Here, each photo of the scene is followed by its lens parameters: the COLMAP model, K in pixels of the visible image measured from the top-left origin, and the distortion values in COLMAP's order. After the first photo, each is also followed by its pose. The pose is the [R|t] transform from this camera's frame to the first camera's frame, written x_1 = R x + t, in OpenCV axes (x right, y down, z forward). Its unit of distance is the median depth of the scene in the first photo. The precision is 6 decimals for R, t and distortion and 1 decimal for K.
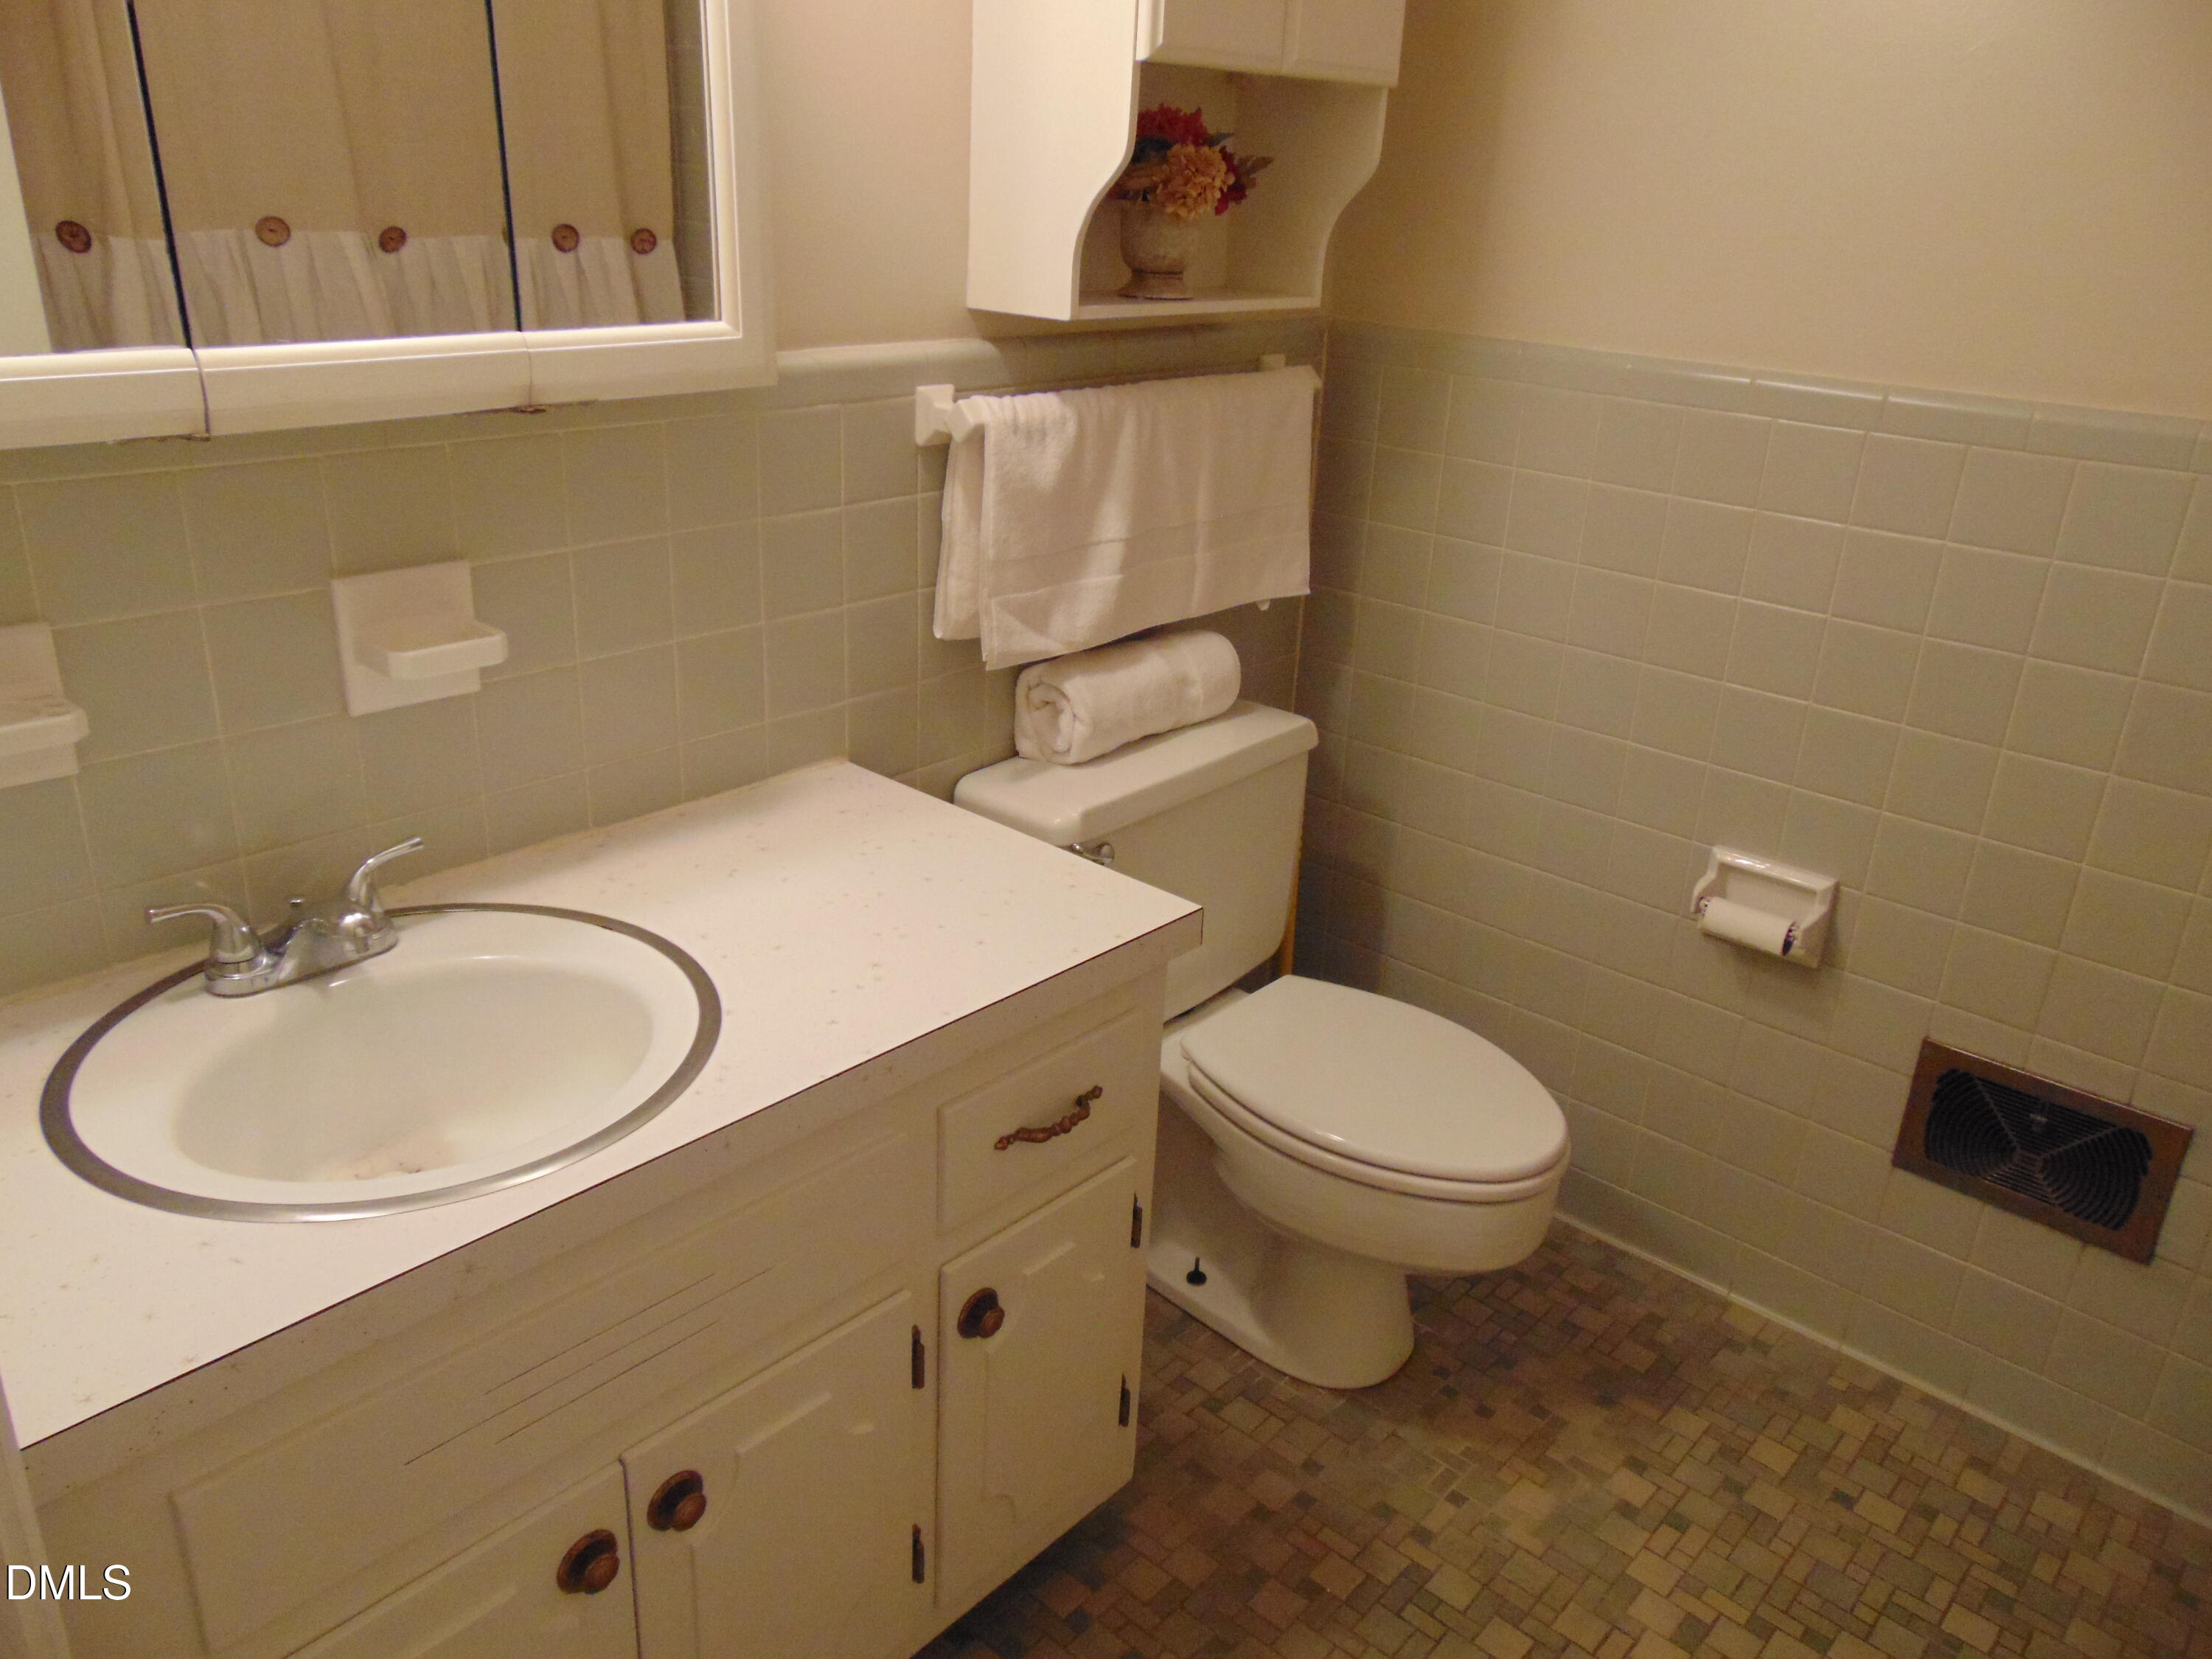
lens RADIAL K [[1653.0, 0, 1107.5], [0, 1653.0, 822.5], [0, 0, 1]] dist [-0.041031, 0.086830]
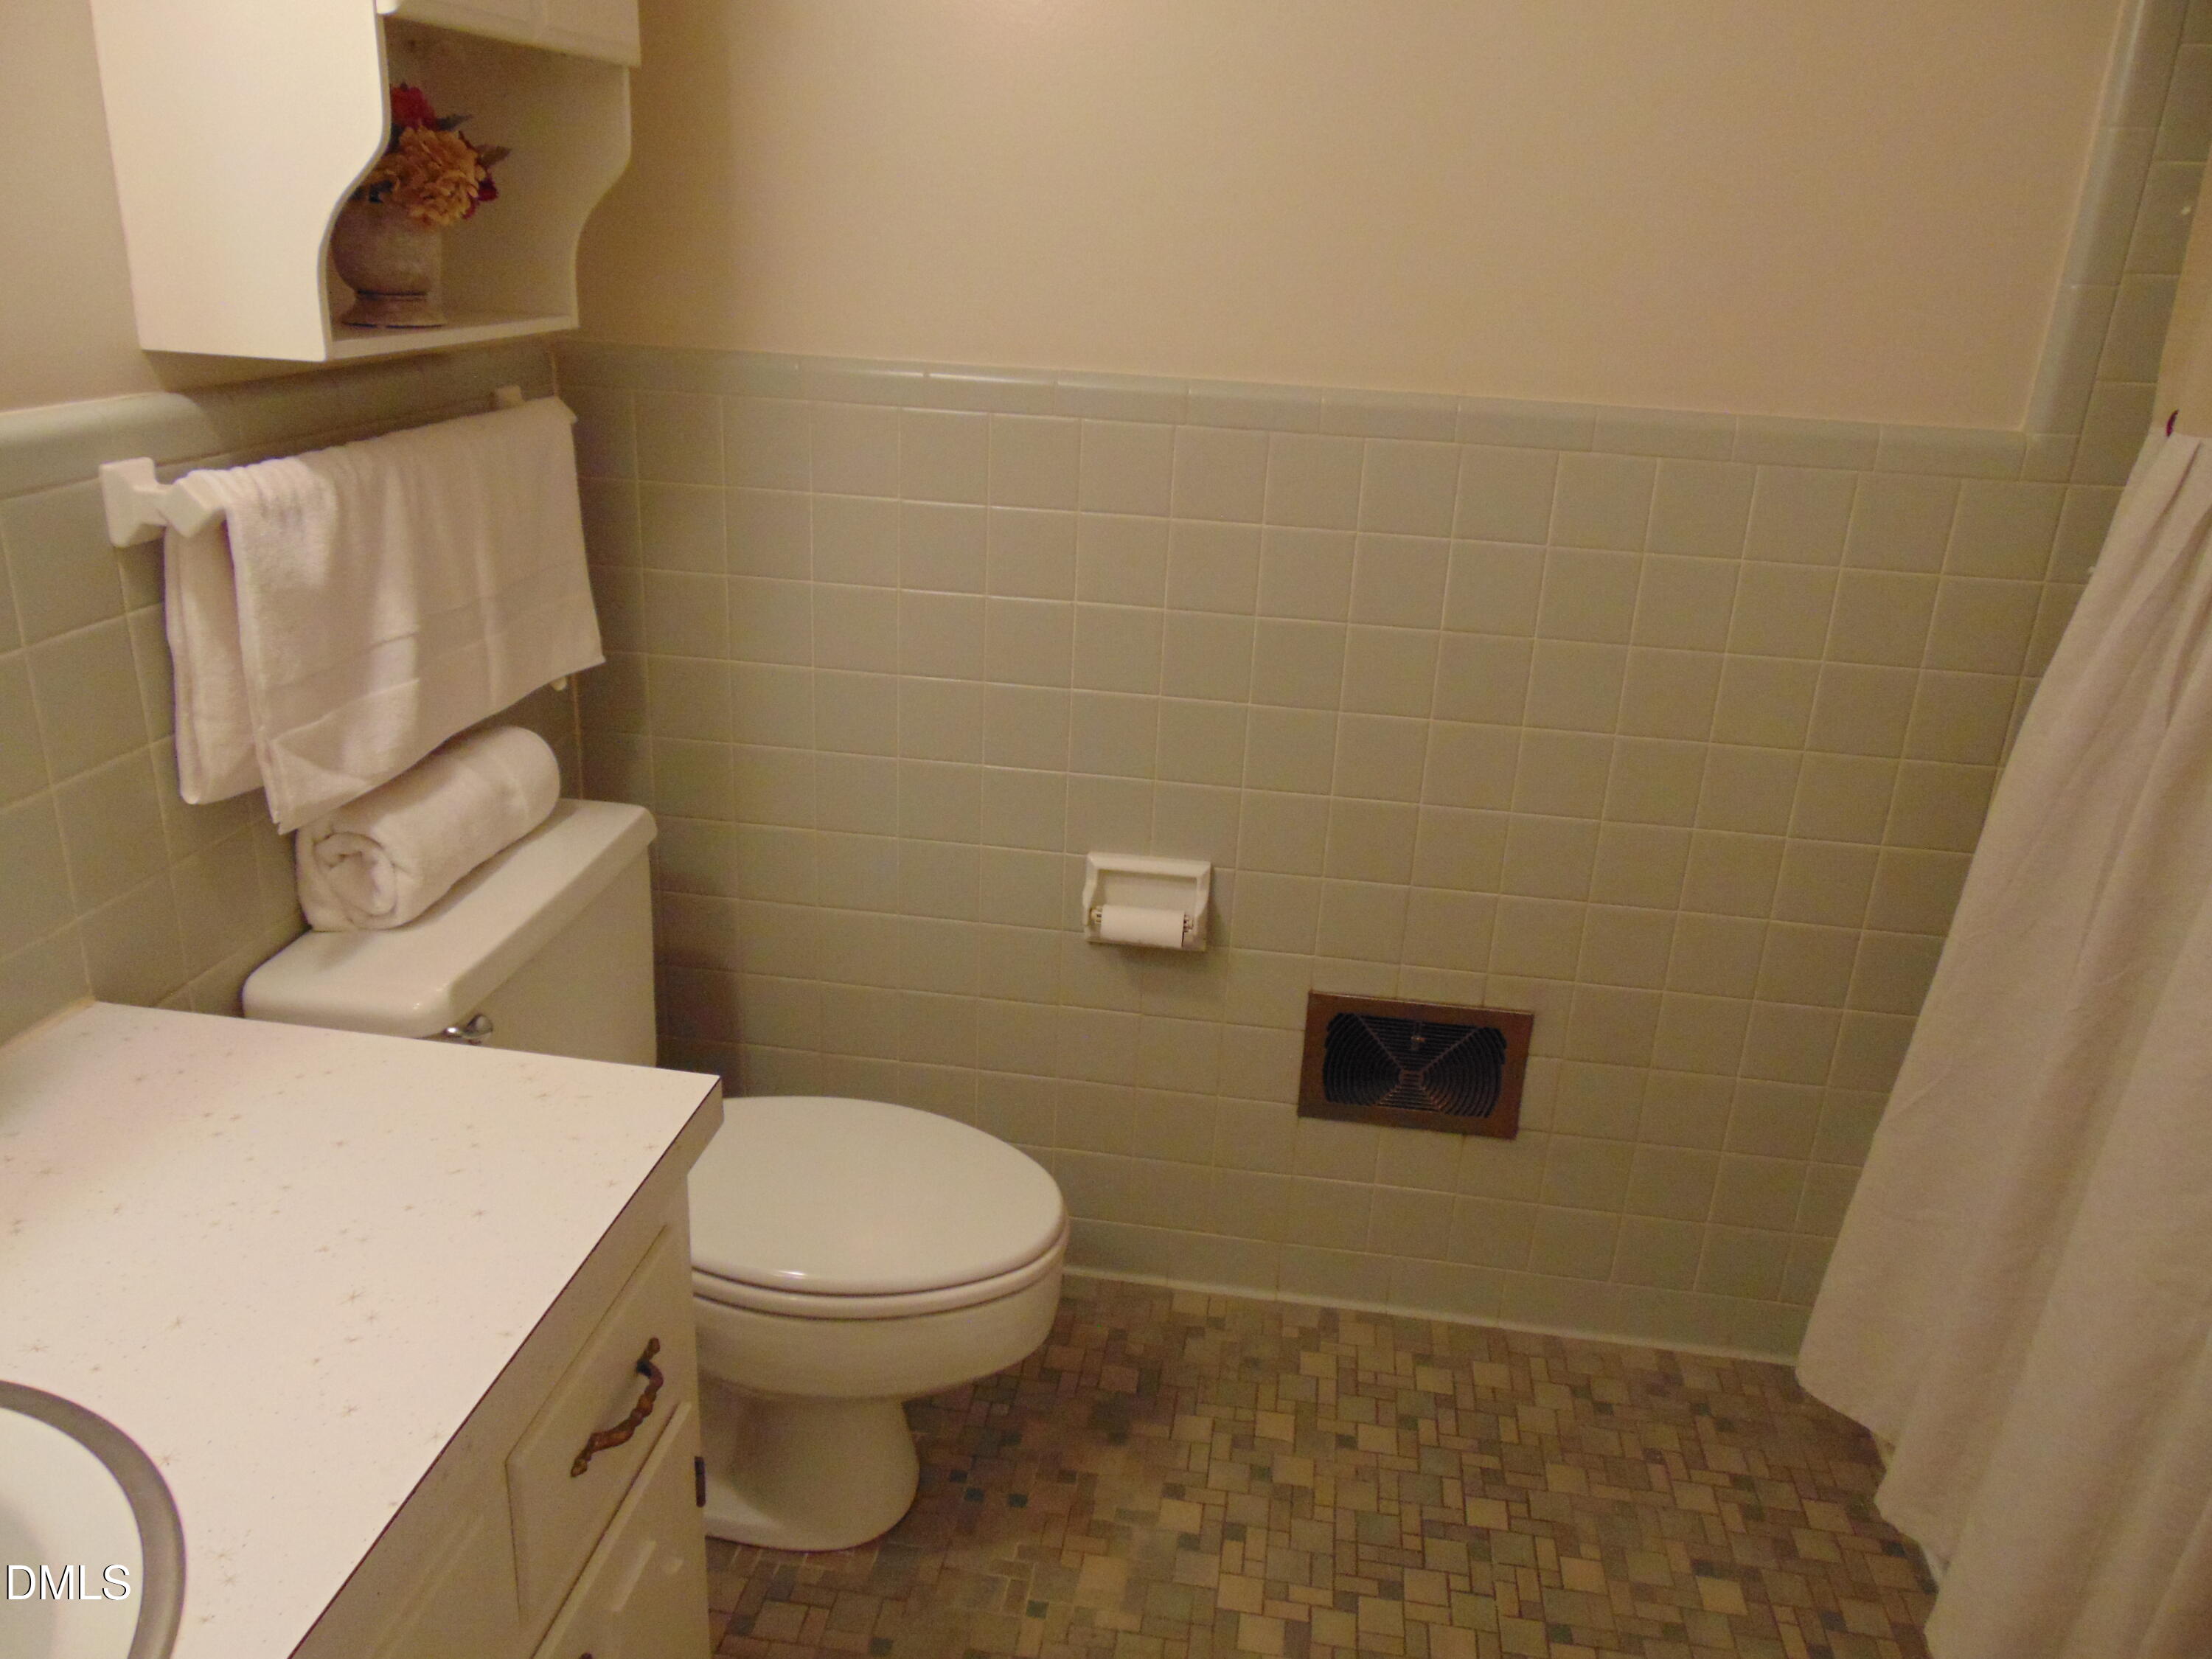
lens RADIAL K [[1653.0, 0, 1107.5], [0, 1653.0, 822.5], [0, 0, 1]] dist [-0.041031, 0.086830]
pose [[0.830174, -0.199870, 0.520445, -0.140171], [0.200627, 0.978089, 0.055597, -0.060048], [-0.520154, 0.058260, 0.852083, 0.162375]]
